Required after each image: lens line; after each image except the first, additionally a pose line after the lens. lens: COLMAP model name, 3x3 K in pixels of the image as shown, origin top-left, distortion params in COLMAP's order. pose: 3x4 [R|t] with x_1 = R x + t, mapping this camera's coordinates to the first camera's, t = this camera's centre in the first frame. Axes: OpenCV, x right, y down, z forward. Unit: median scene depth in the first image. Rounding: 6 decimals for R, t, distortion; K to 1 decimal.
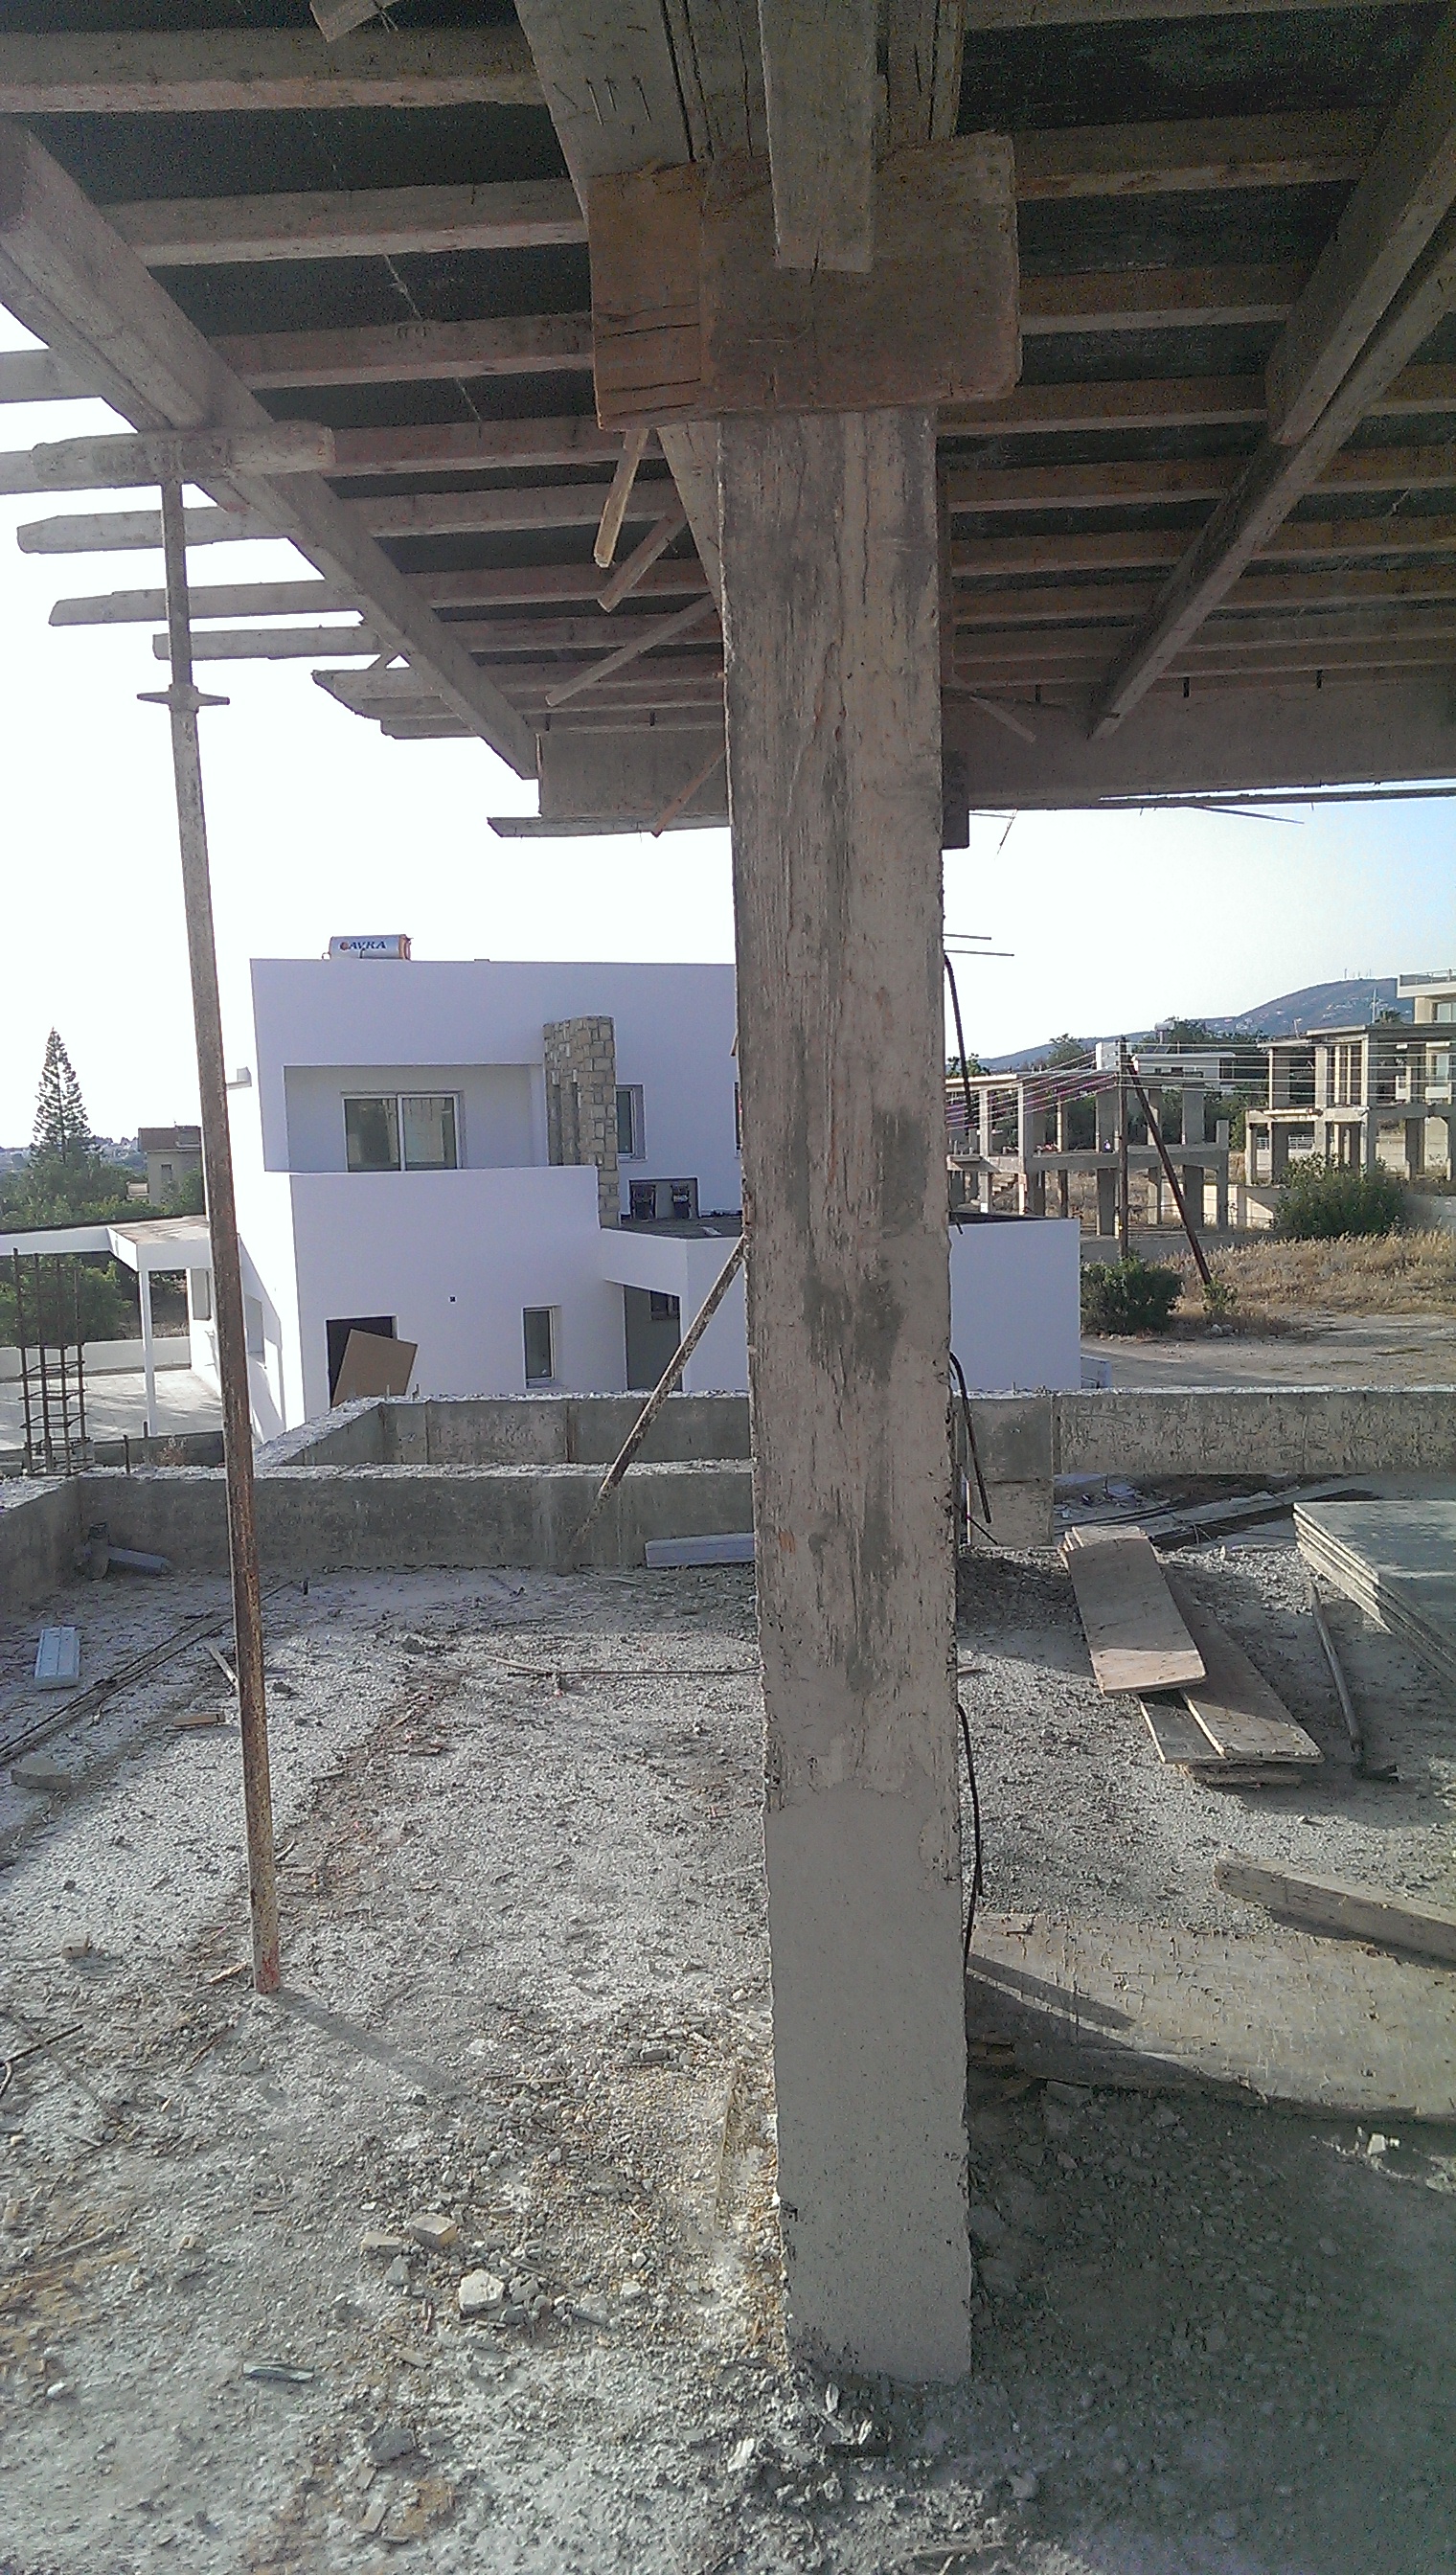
lens RADIAL K [[1908.1, 0, 731.3], [0, 1908.1, 1394.8], [0, 0, 1]] dist [0.106094, -0.148647]
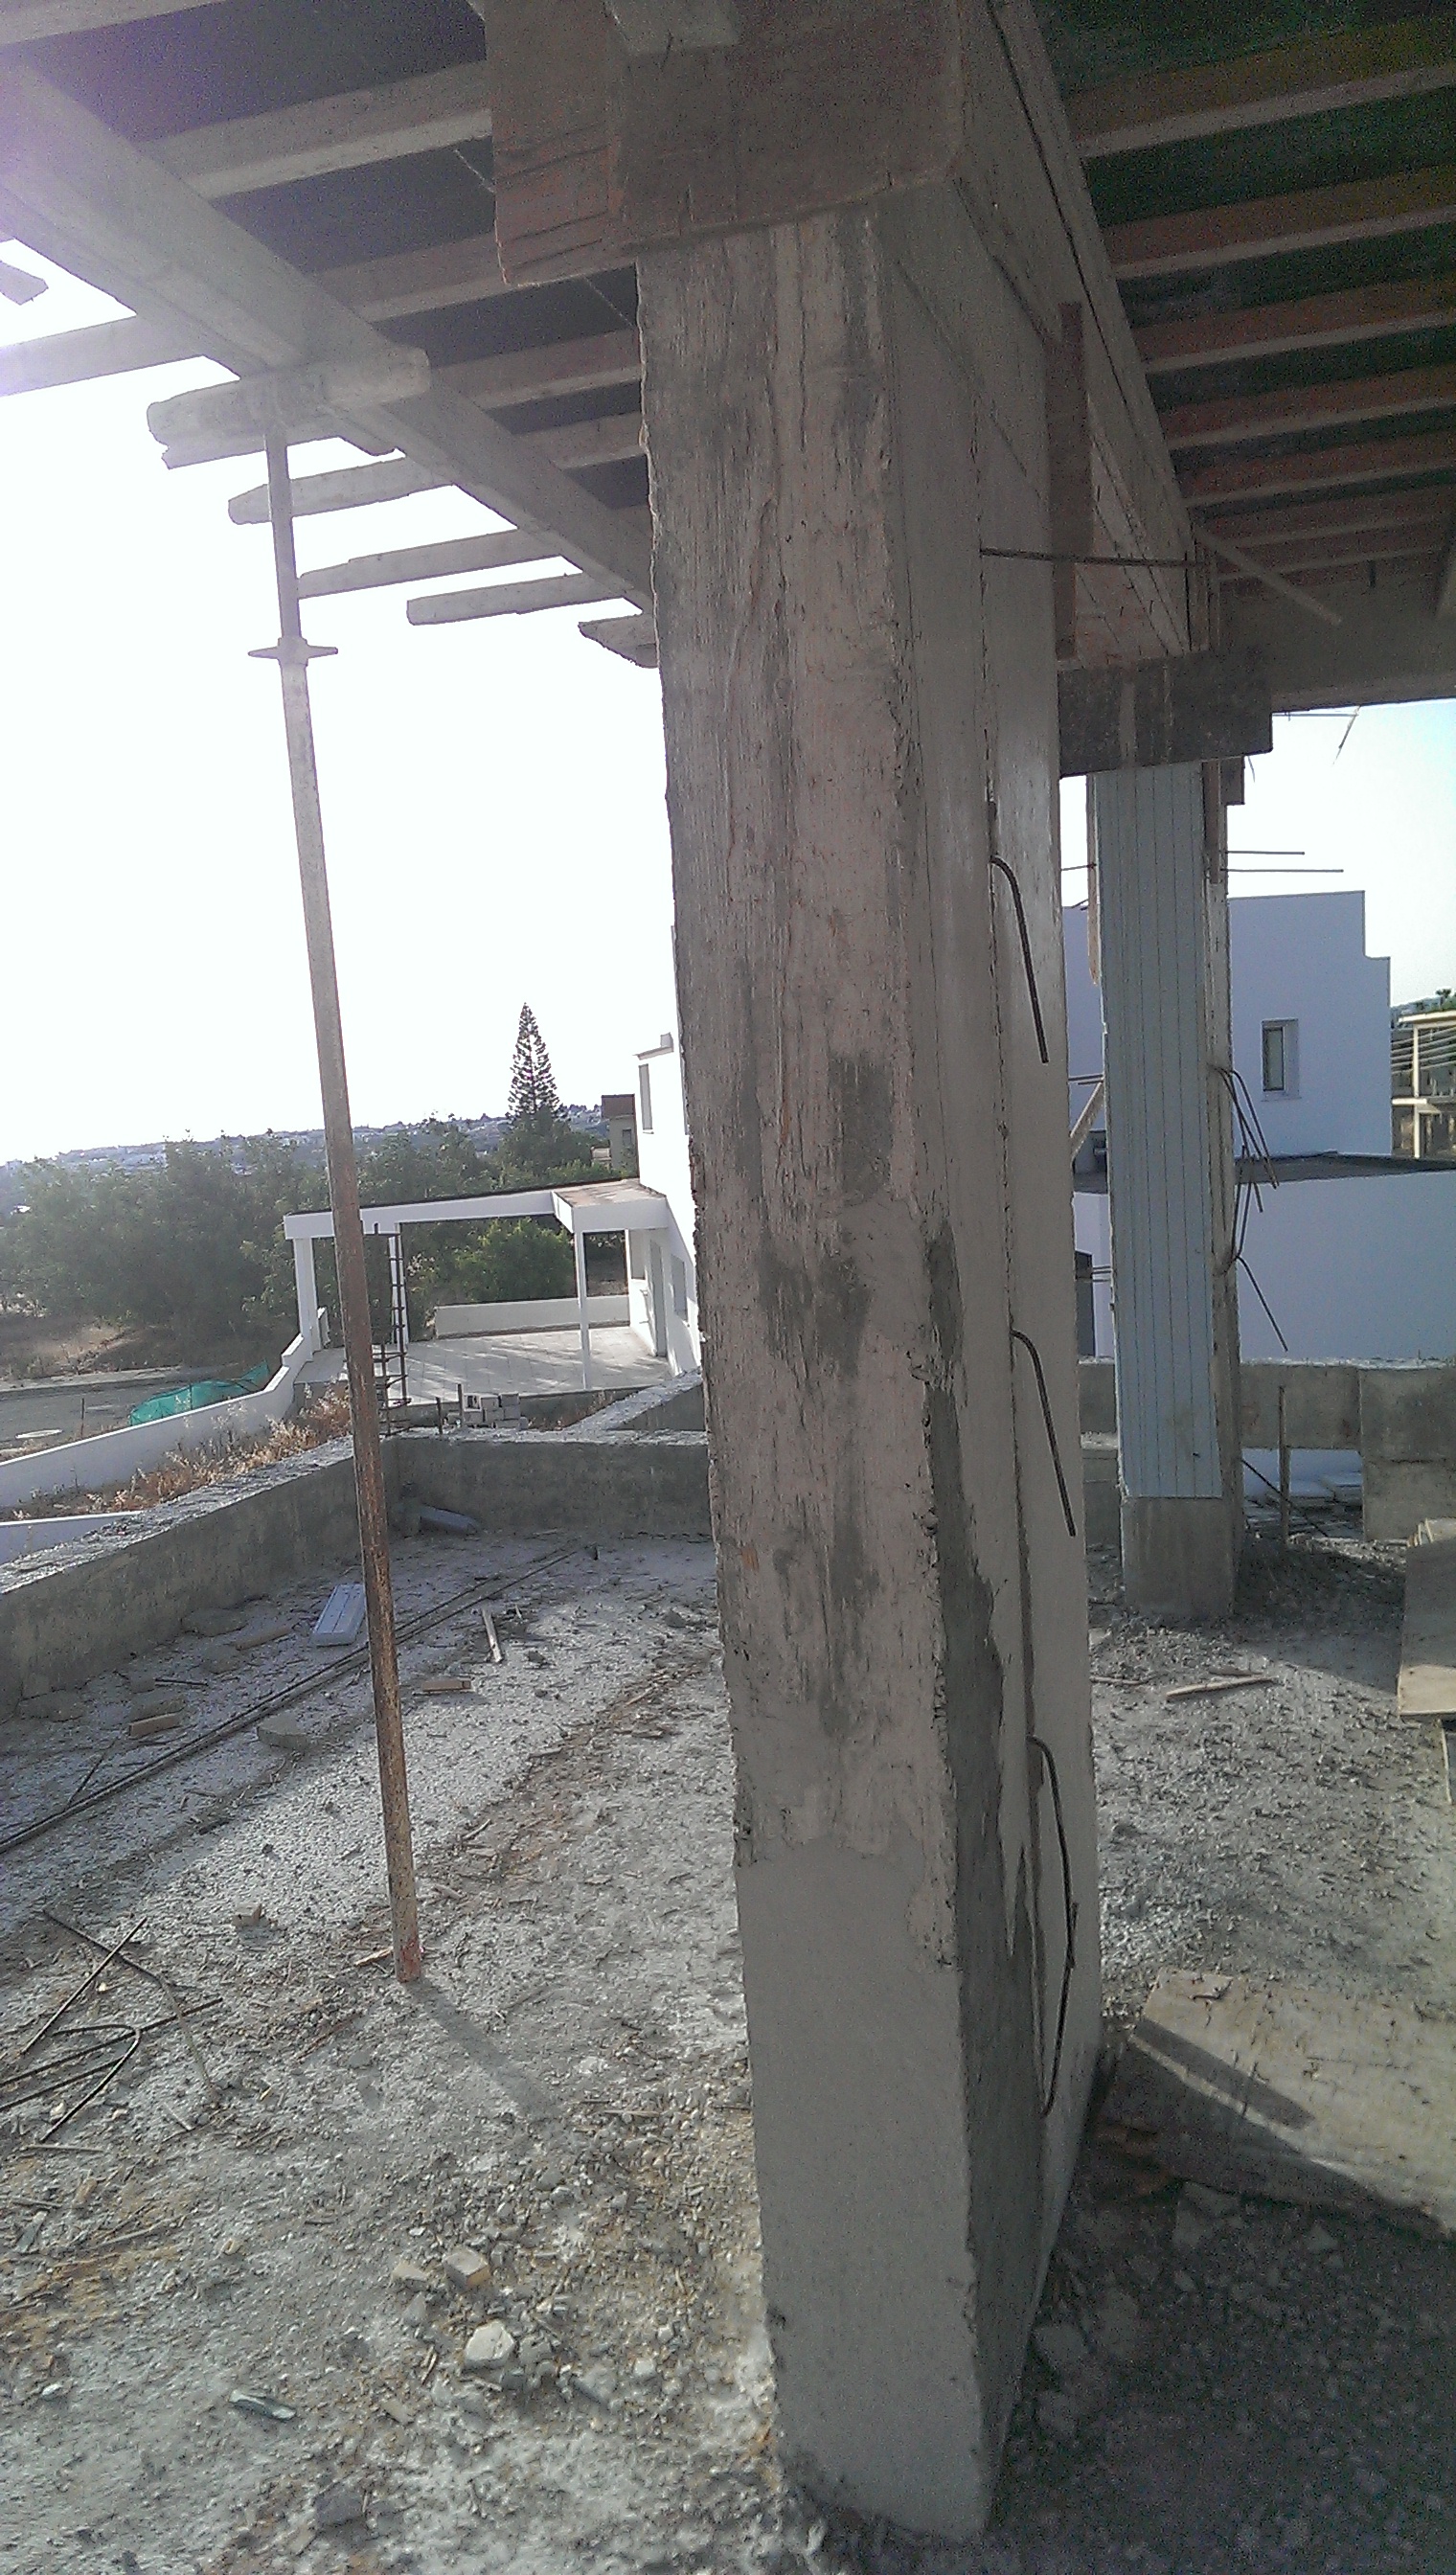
lens RADIAL K [[1902.4, 0, 719.6], [0, 1902.4, 1380.5], [0, 0, 1]] dist [0.097722, -0.146890]
pose [[0.967005, 0.014264, -0.254359, 0.190639], [-0.010188, 0.999798, 0.017338, -0.014935], [0.254555, -0.014175, 0.966954, 0.132174]]
